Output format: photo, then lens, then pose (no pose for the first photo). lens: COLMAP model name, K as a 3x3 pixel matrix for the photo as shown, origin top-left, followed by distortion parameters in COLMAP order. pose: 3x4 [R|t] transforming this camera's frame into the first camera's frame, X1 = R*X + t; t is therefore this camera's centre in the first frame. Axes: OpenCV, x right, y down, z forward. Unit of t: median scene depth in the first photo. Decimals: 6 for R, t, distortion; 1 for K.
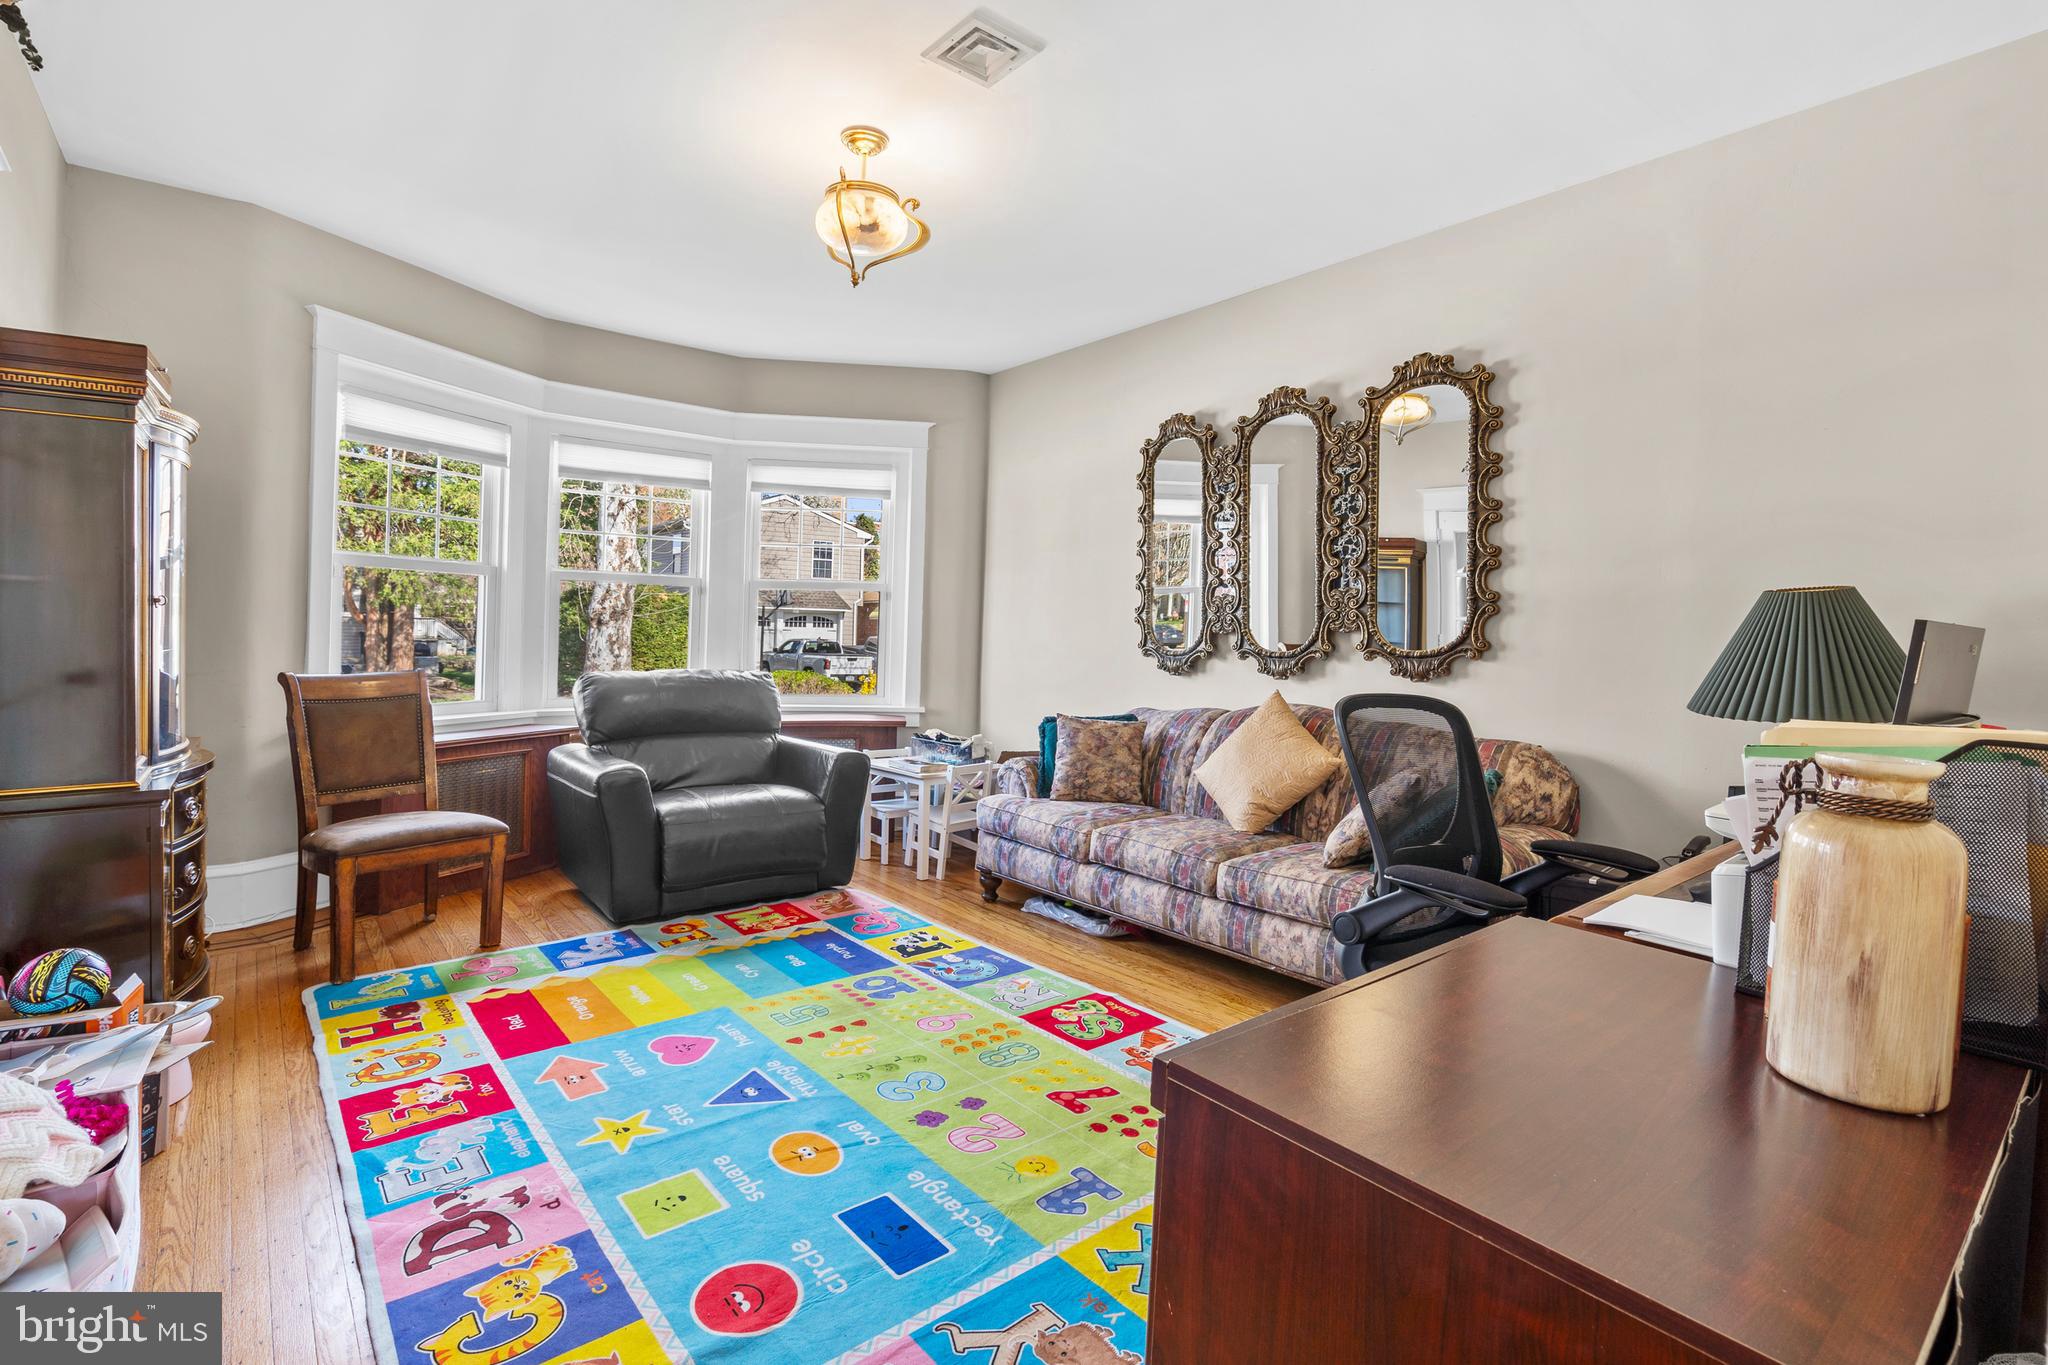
lens RADIAL K [[952.3, 0, 1003.0], [0, 952.3, 622.9], [0, 0, 1]] dist [-0.001428, -0.000121]
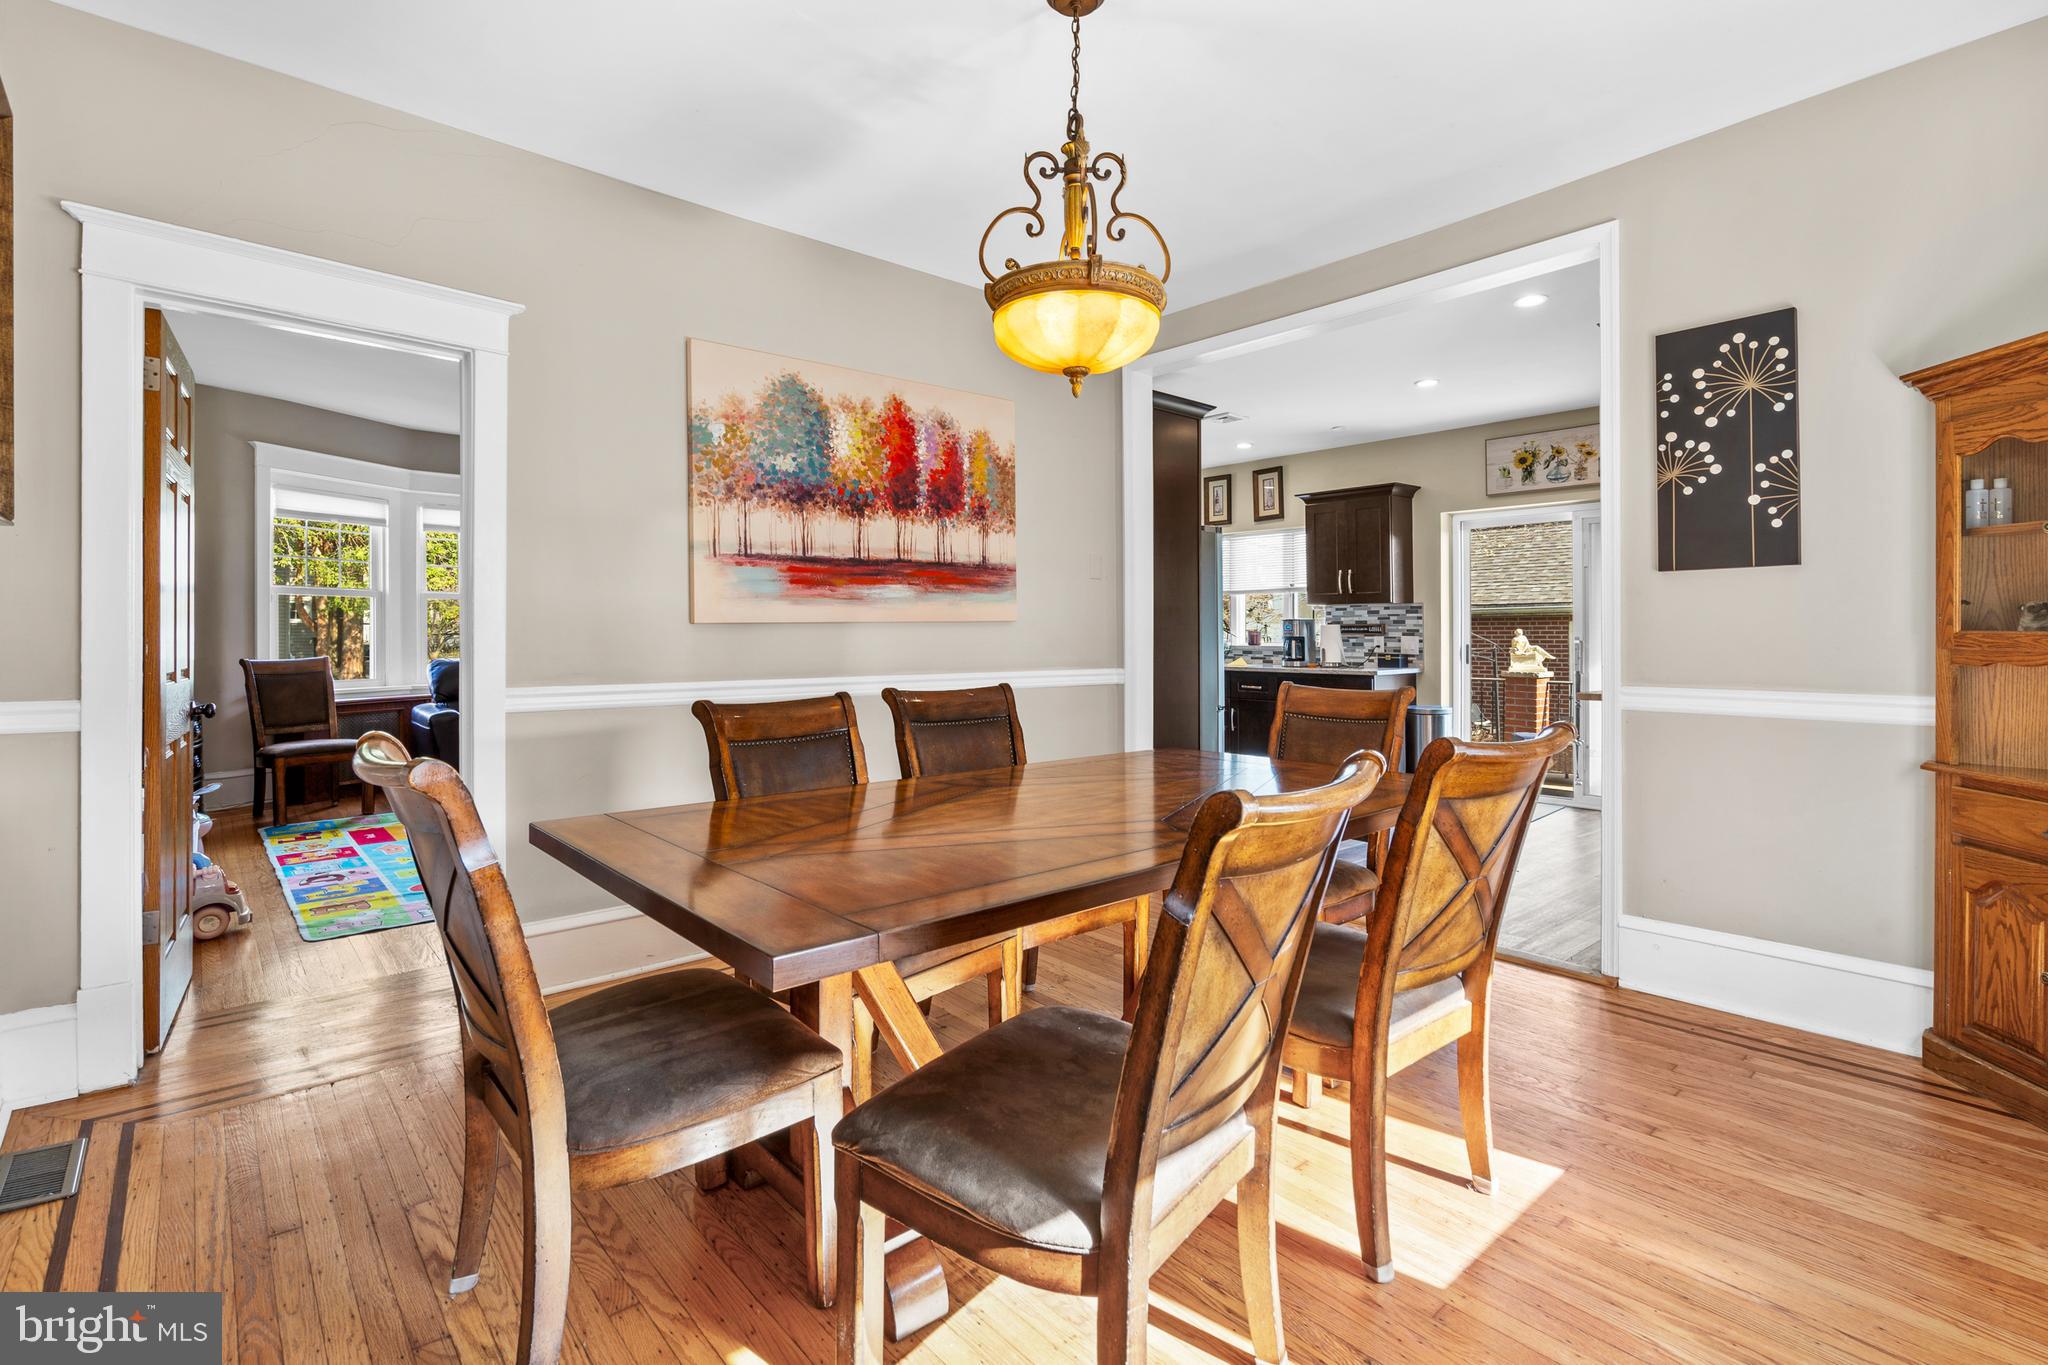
lens RADIAL K [[952.3, 0, 1003.0], [0, 952.3, 622.9], [0, 0, 1]] dist [-0.001428, -0.000121]
pose [[0.999285, -0.020474, 0.031785, 0.553493], [0.020130, 0.999736, 0.011092, -0.007357], [-0.032004, -0.010444, 0.999433, -0.746891]]
